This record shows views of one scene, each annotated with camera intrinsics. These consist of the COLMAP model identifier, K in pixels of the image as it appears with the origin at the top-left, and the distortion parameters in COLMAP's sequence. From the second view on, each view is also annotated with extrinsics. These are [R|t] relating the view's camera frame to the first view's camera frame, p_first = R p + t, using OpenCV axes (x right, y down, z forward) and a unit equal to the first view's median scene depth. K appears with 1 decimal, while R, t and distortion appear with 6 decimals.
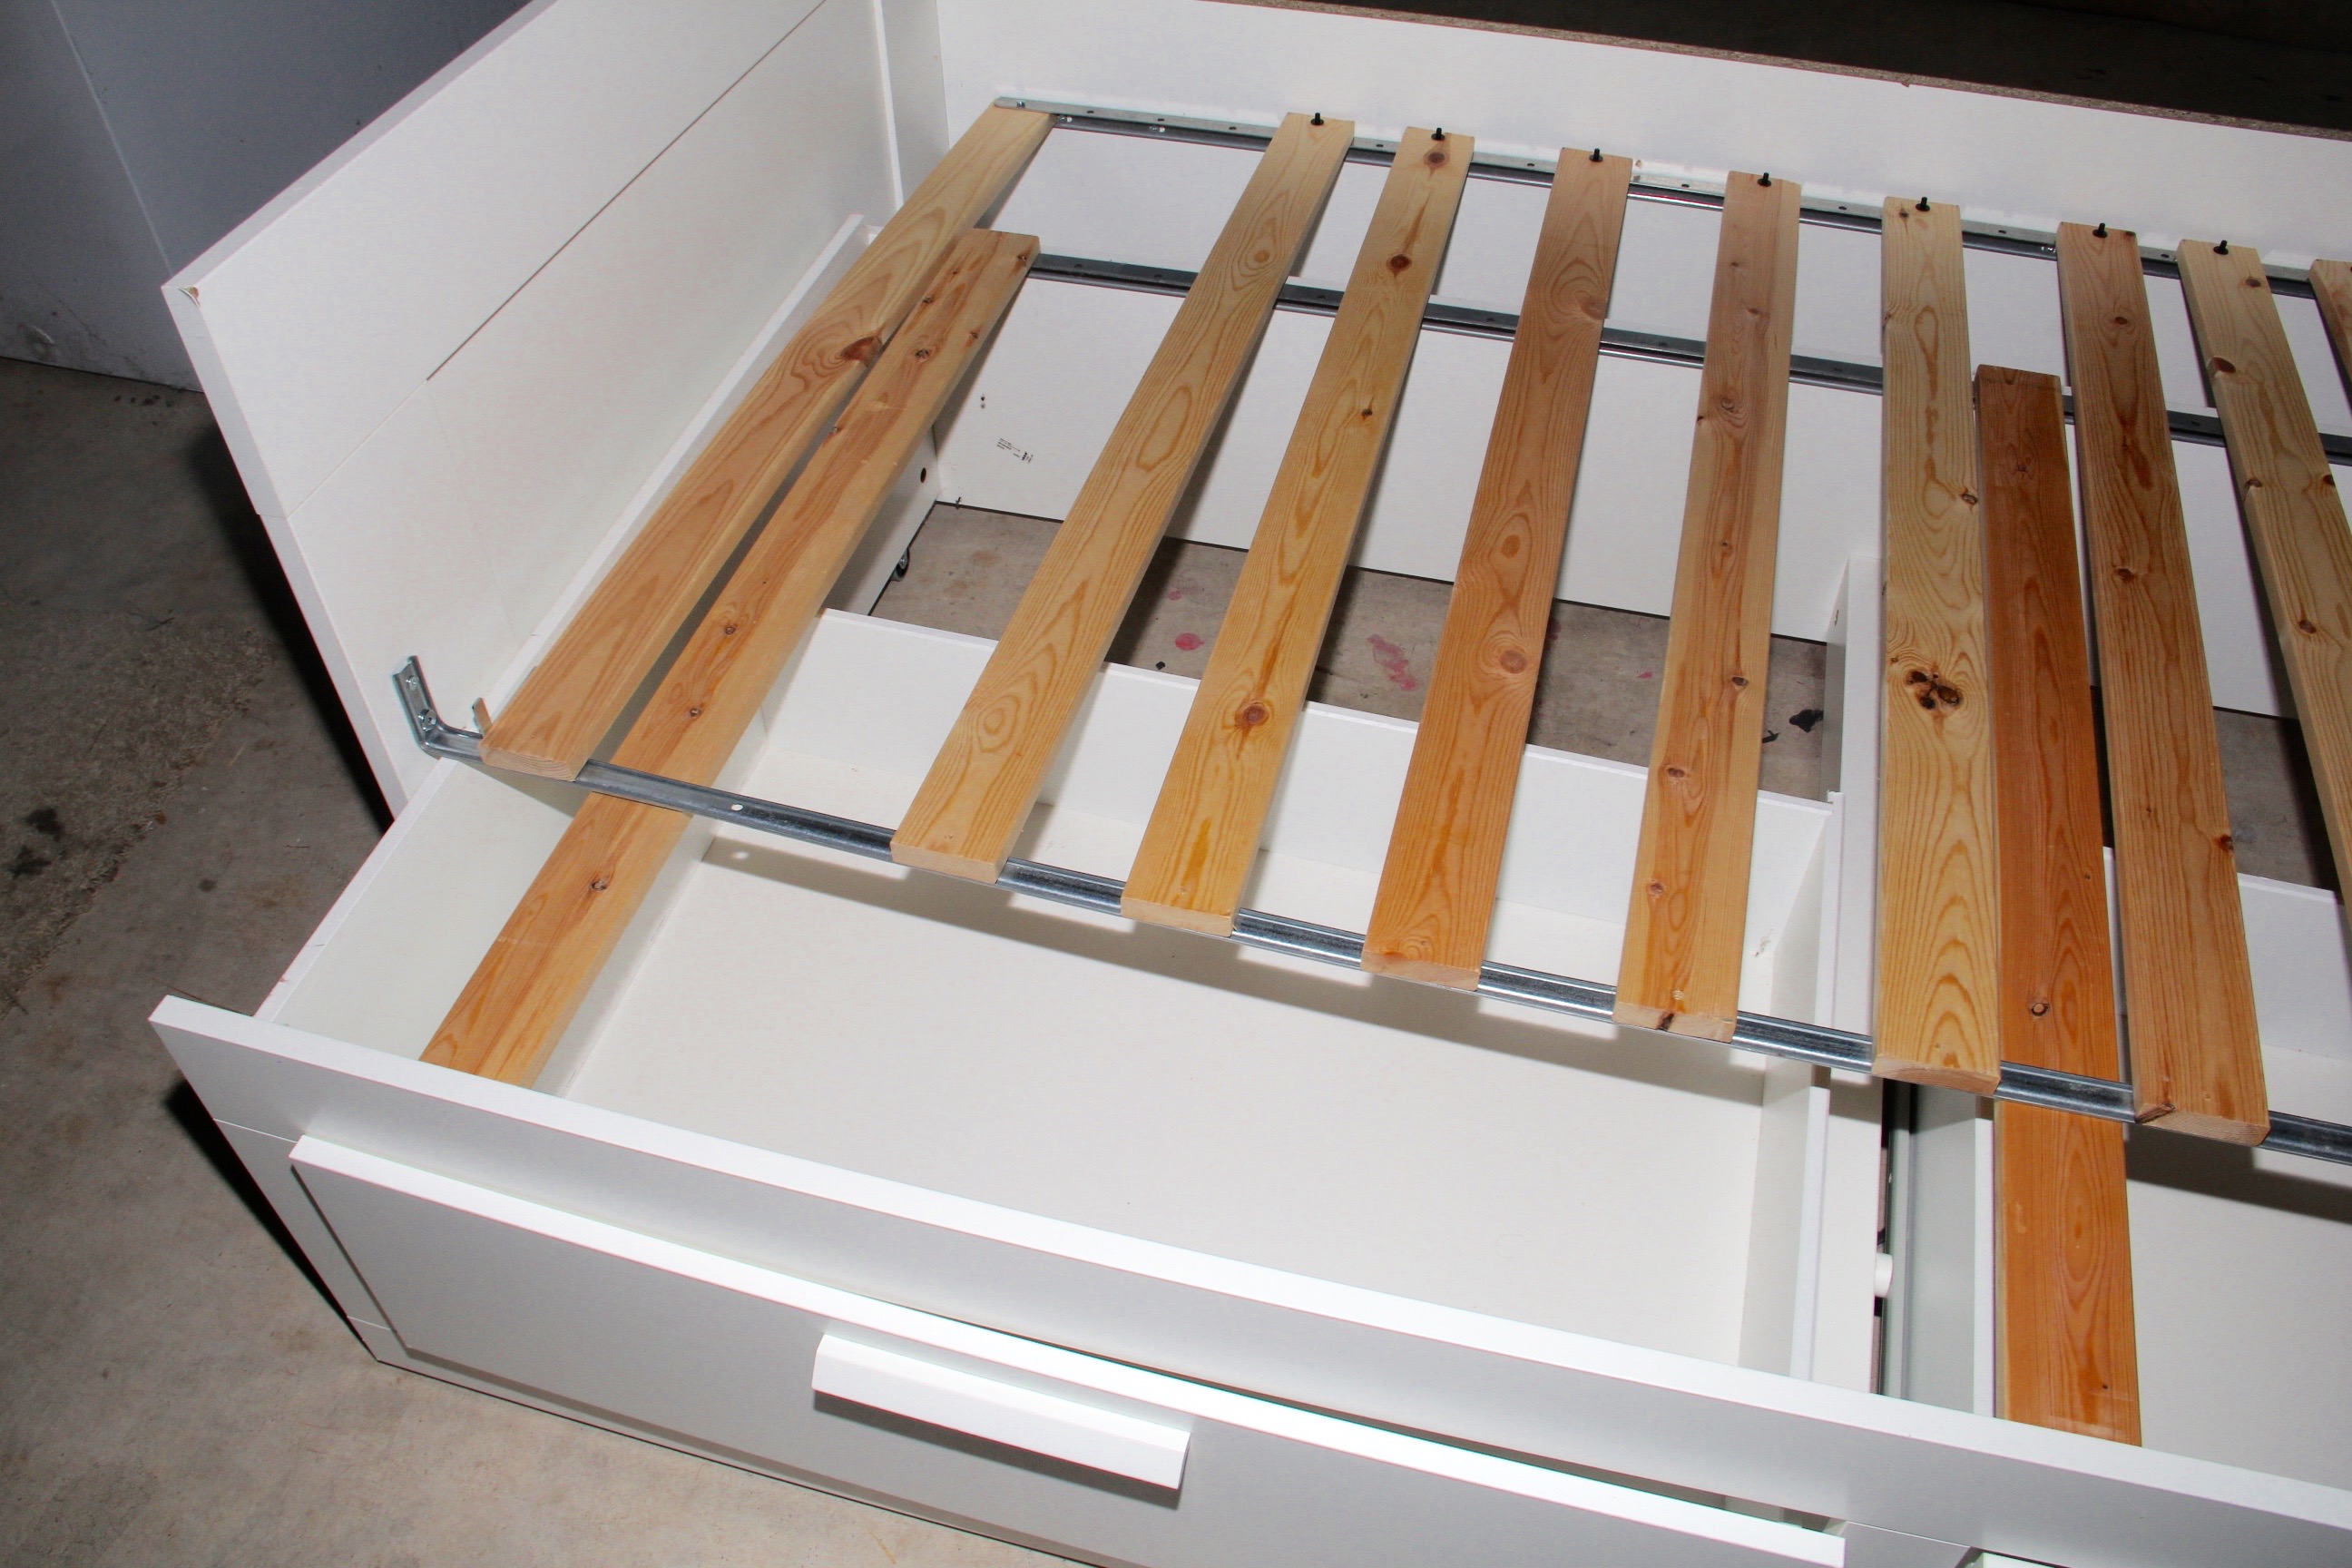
lens RADIAL K [[1842.4, 0, 1171.3], [0, 1842.4, 727.4], [0, 0, 1]] dist [-0.149340, 0.102992]
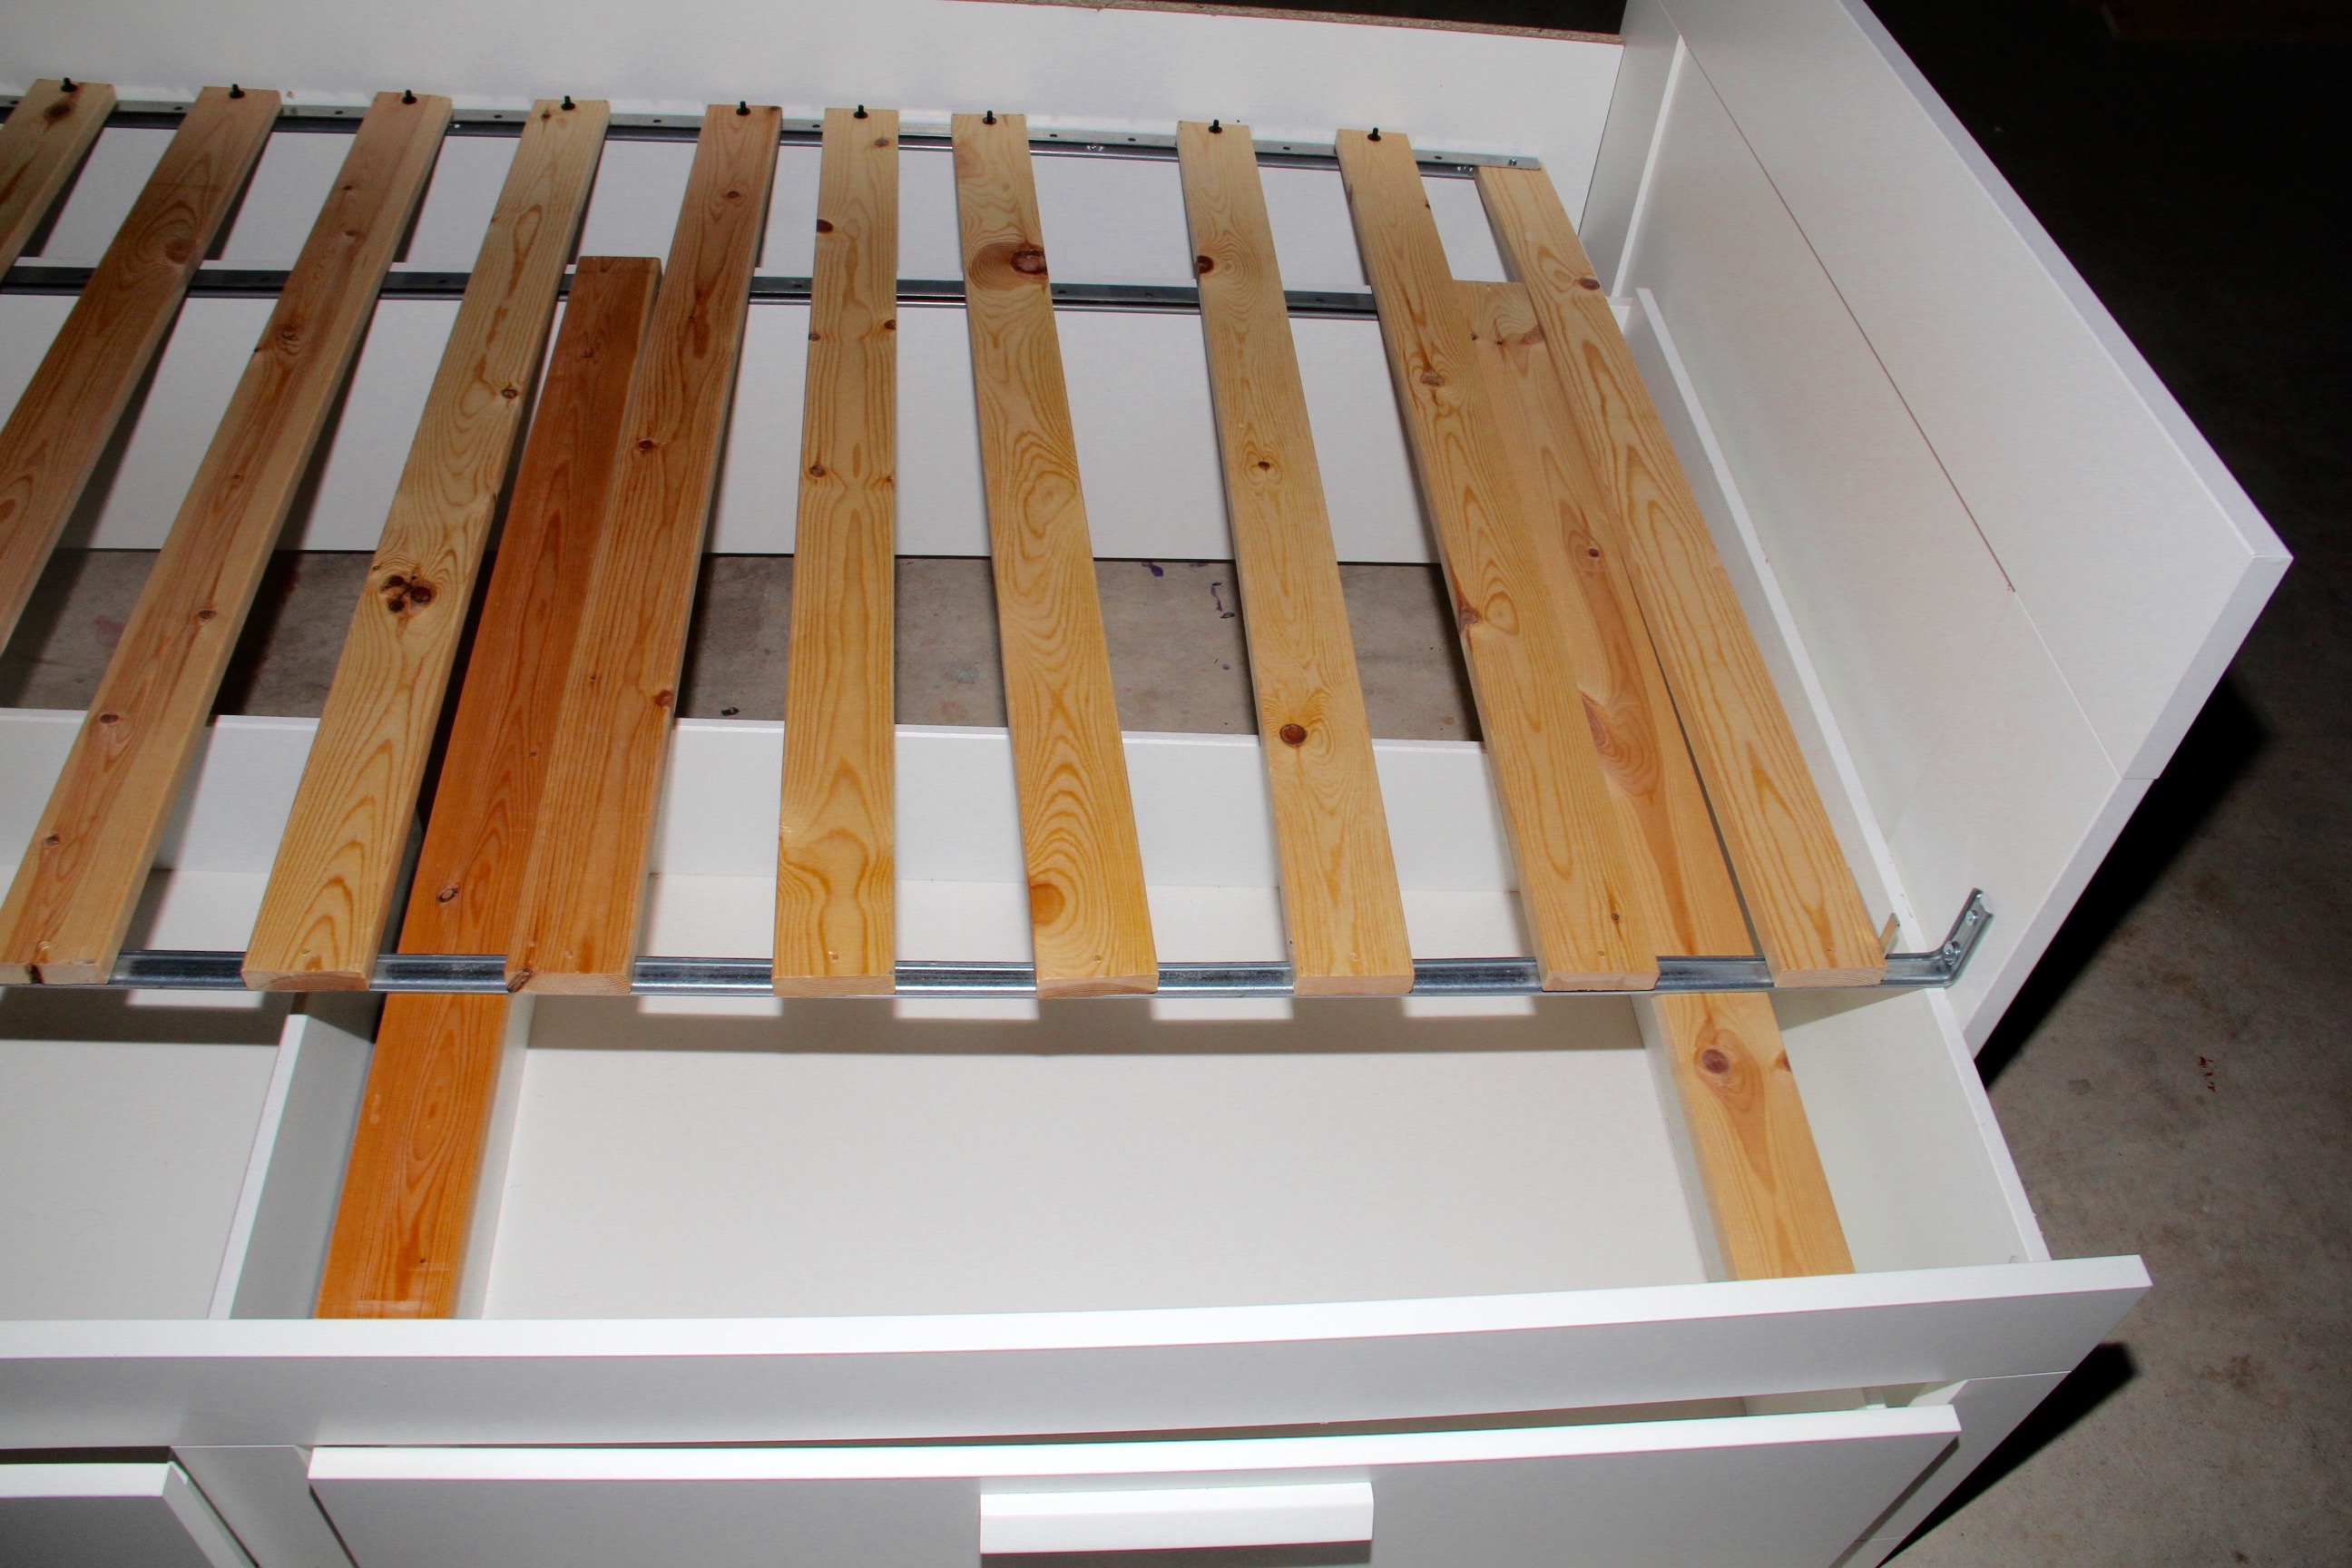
lens RADIAL K [[1966.9, 0, 1181.2], [0, 1966.9, 717.0], [0, 0, 1]] dist [-0.177159, 0.145973]
pose [[0.938848, -0.160942, 0.304404, 0.418845], [0.161600, 0.986583, 0.023208, 0.076259], [-0.304056, 0.027403, 0.952260, -0.093716]]
